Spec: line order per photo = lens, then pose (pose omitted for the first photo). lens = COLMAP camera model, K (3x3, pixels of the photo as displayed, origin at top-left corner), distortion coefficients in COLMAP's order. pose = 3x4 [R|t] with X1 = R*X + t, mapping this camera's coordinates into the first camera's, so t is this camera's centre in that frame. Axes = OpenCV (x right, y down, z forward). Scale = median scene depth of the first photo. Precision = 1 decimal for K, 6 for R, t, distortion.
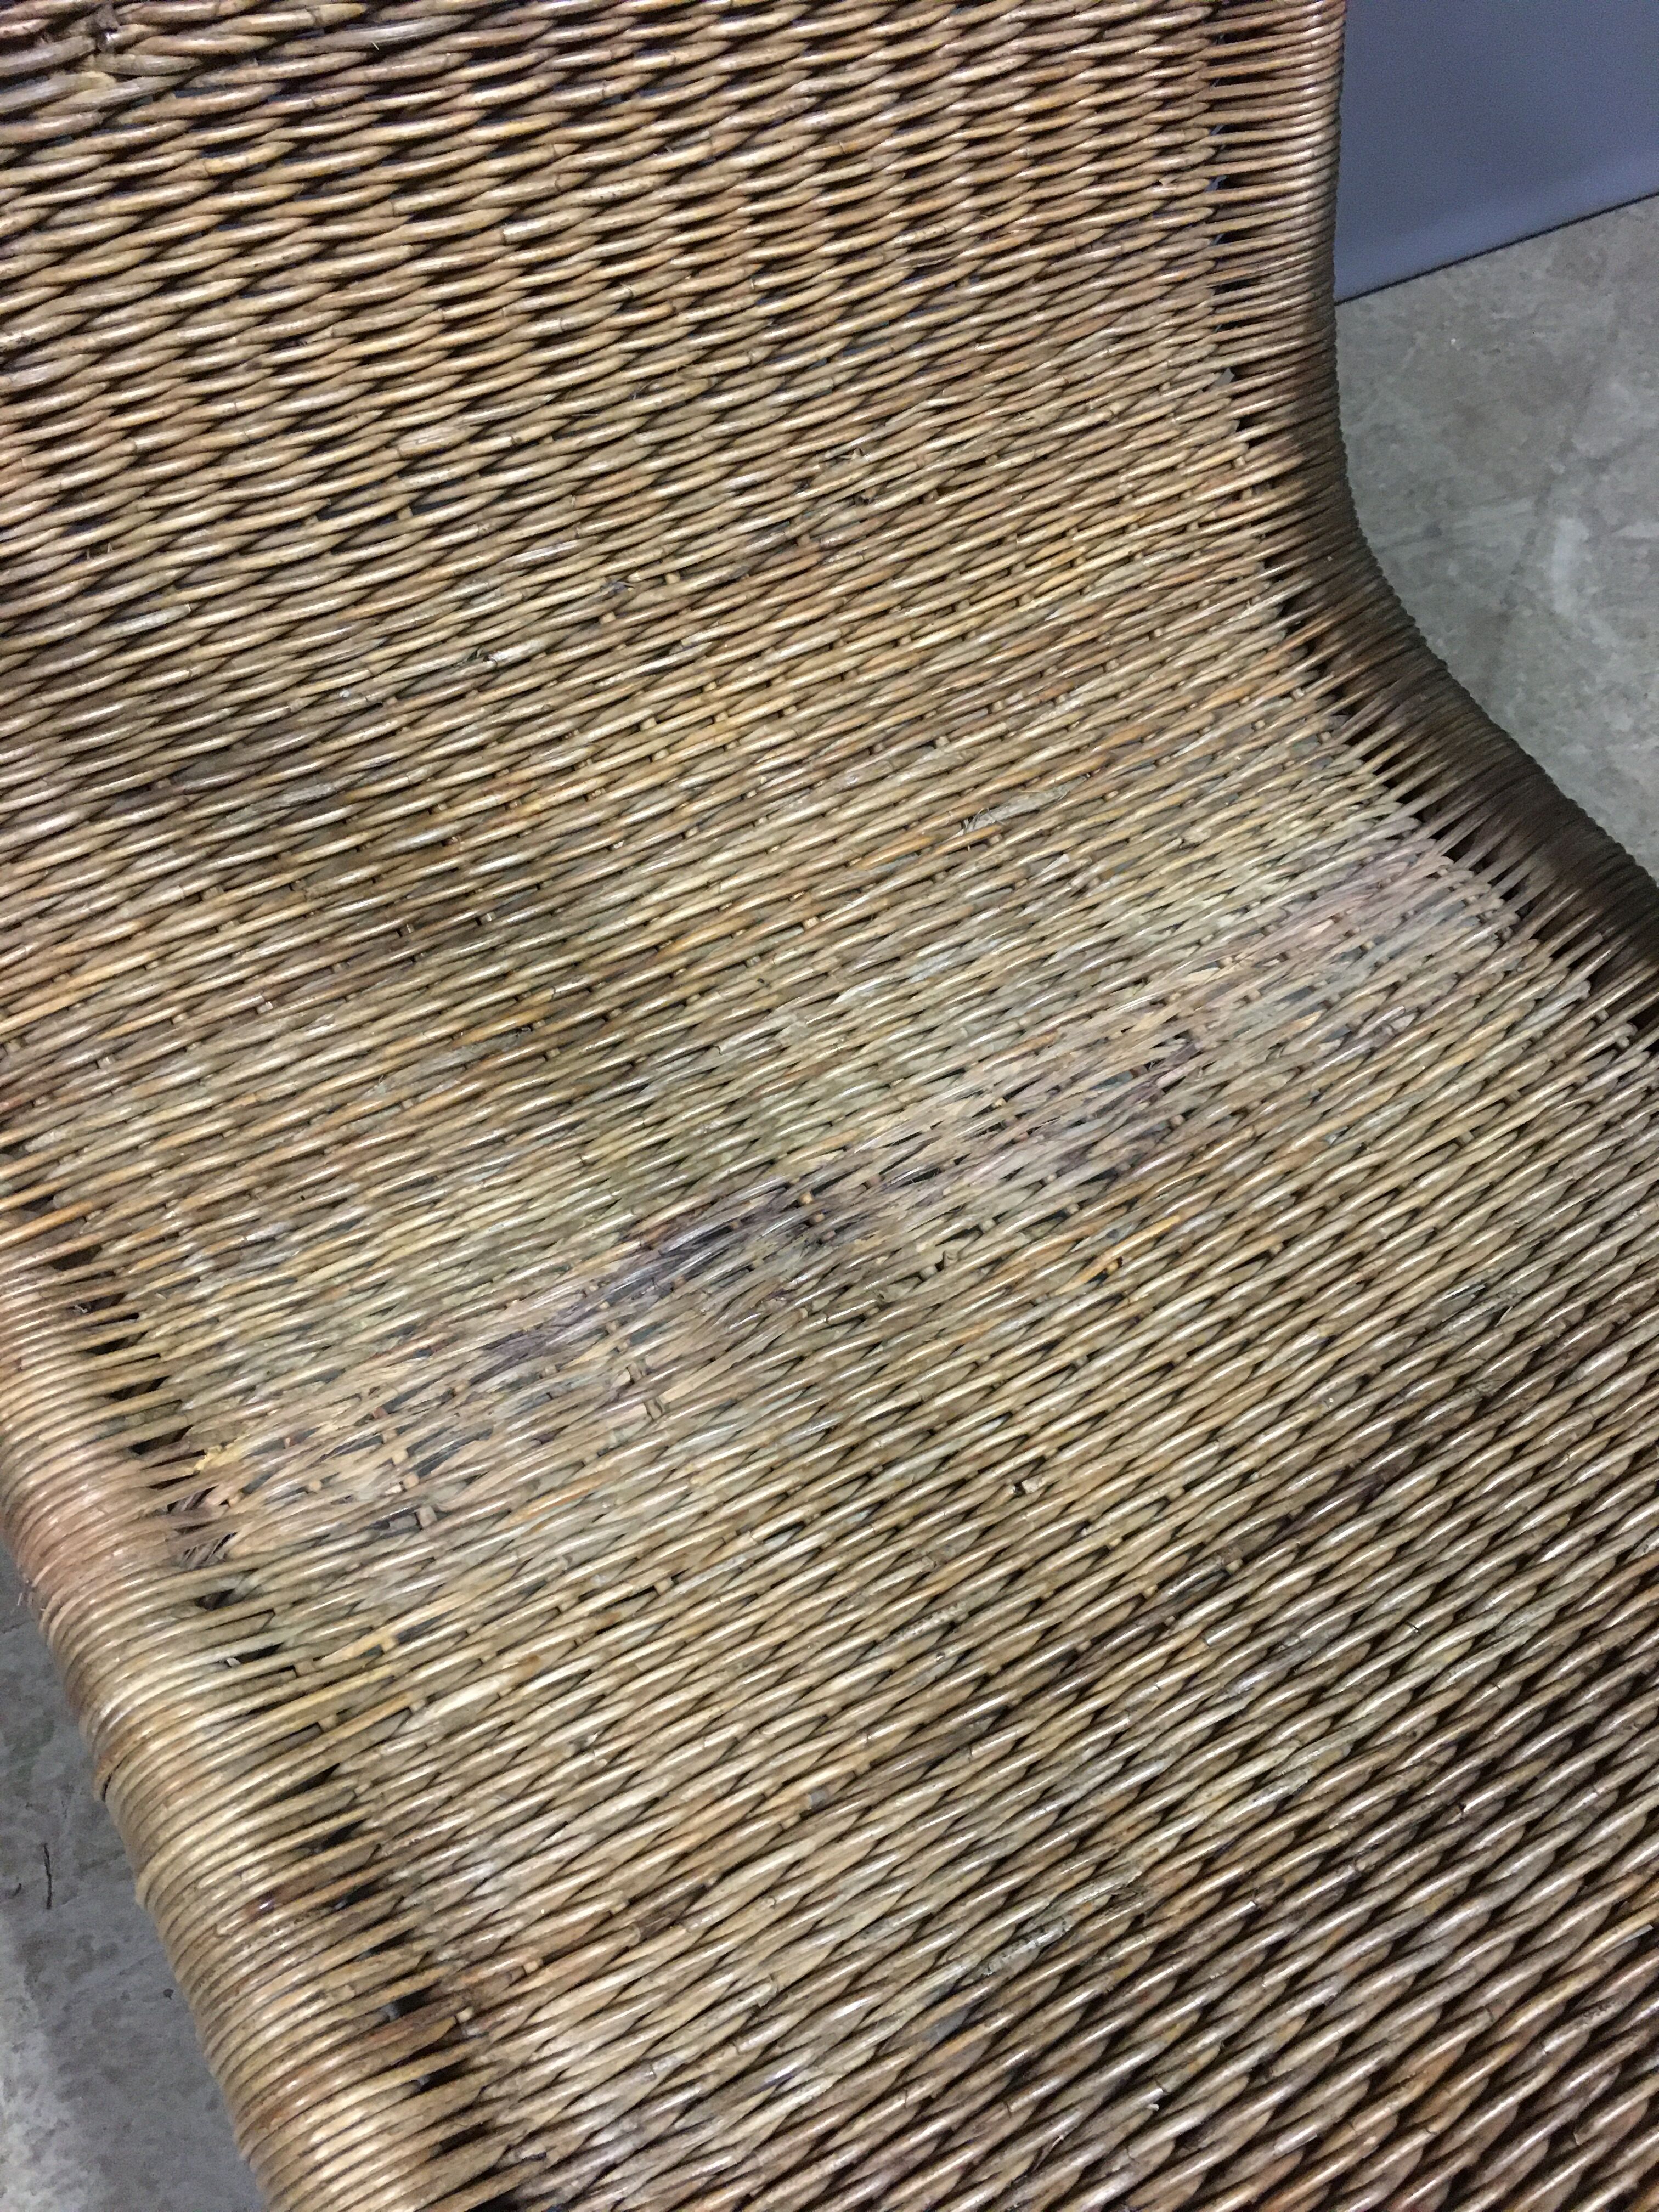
lens RADIAL K [[2023.2, 0, 828.8], [0, 2023.2, 1127.4], [0, 0, 1]] dist [0.045219, 0.000000]
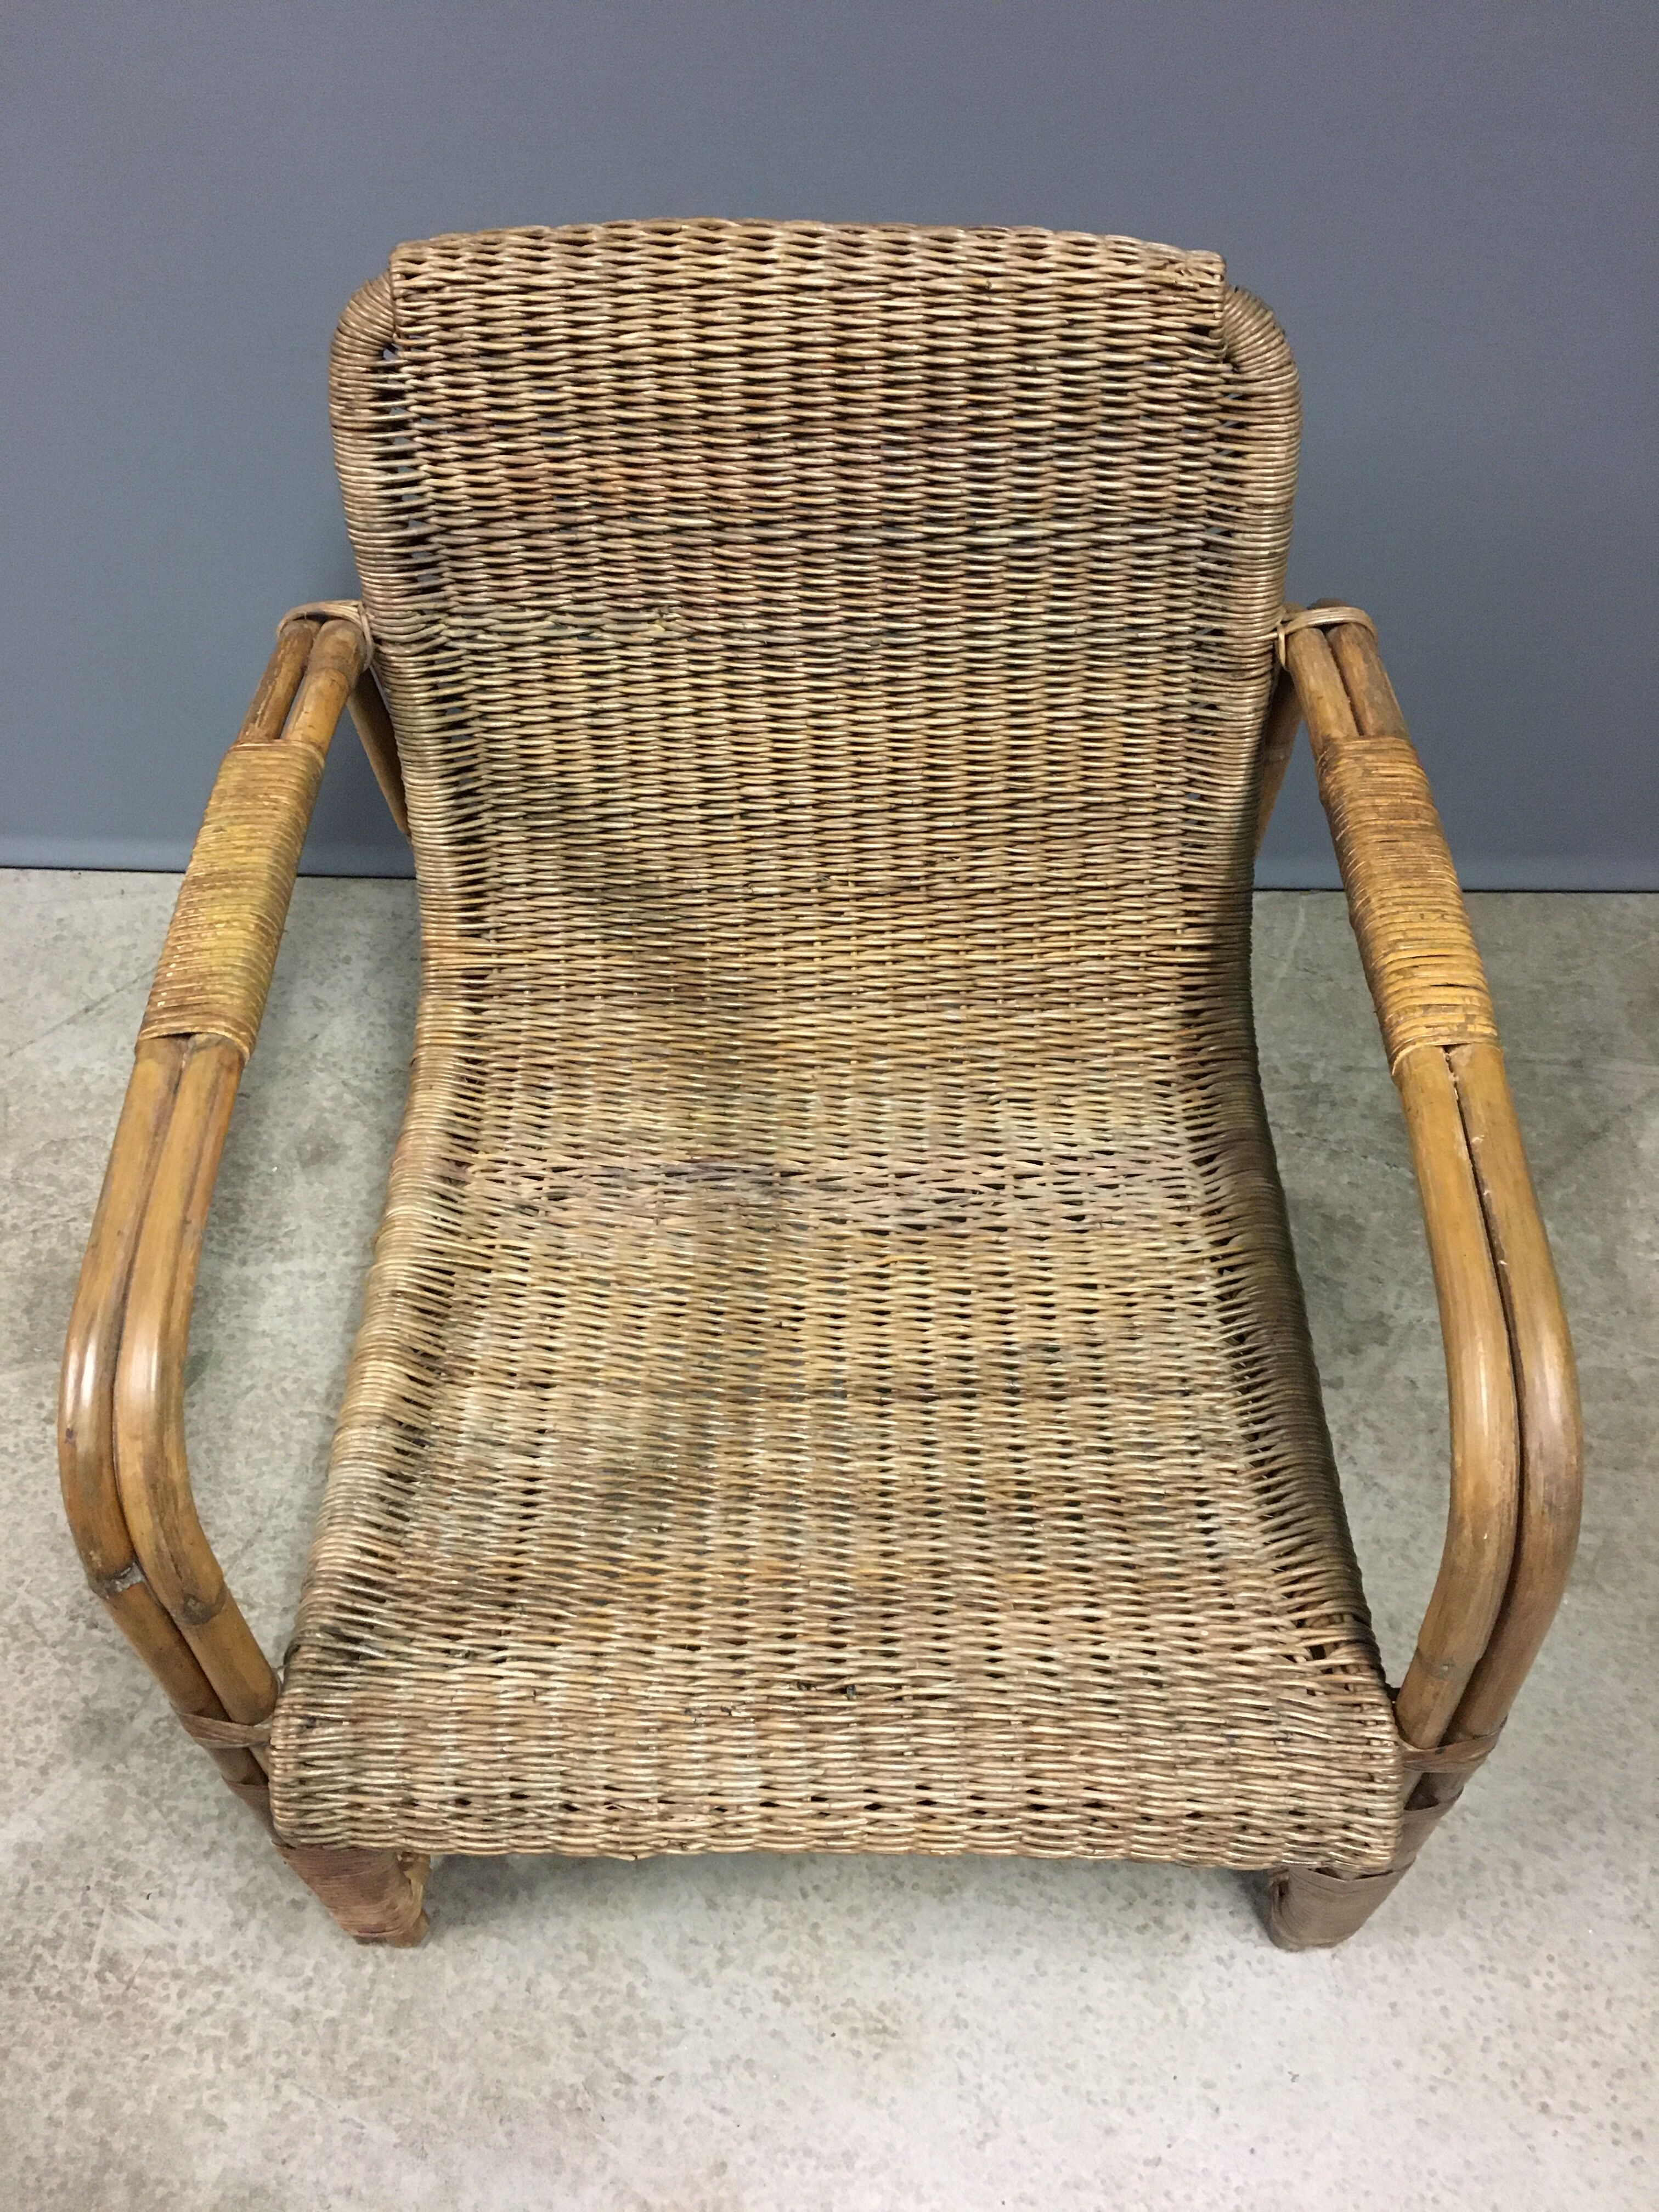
lens RADIAL K [[1881.5, 0, 812.5], [0, 1881.5, 1096.2], [0, 0, 1]] dist [0.071207, -0.109233]
pose [[0.848230, 0.364069, -0.384655, 0.789945], [-0.415920, 0.907537, -0.058207, 0.064827], [0.327897, 0.209359, 0.921223, -0.839212]]
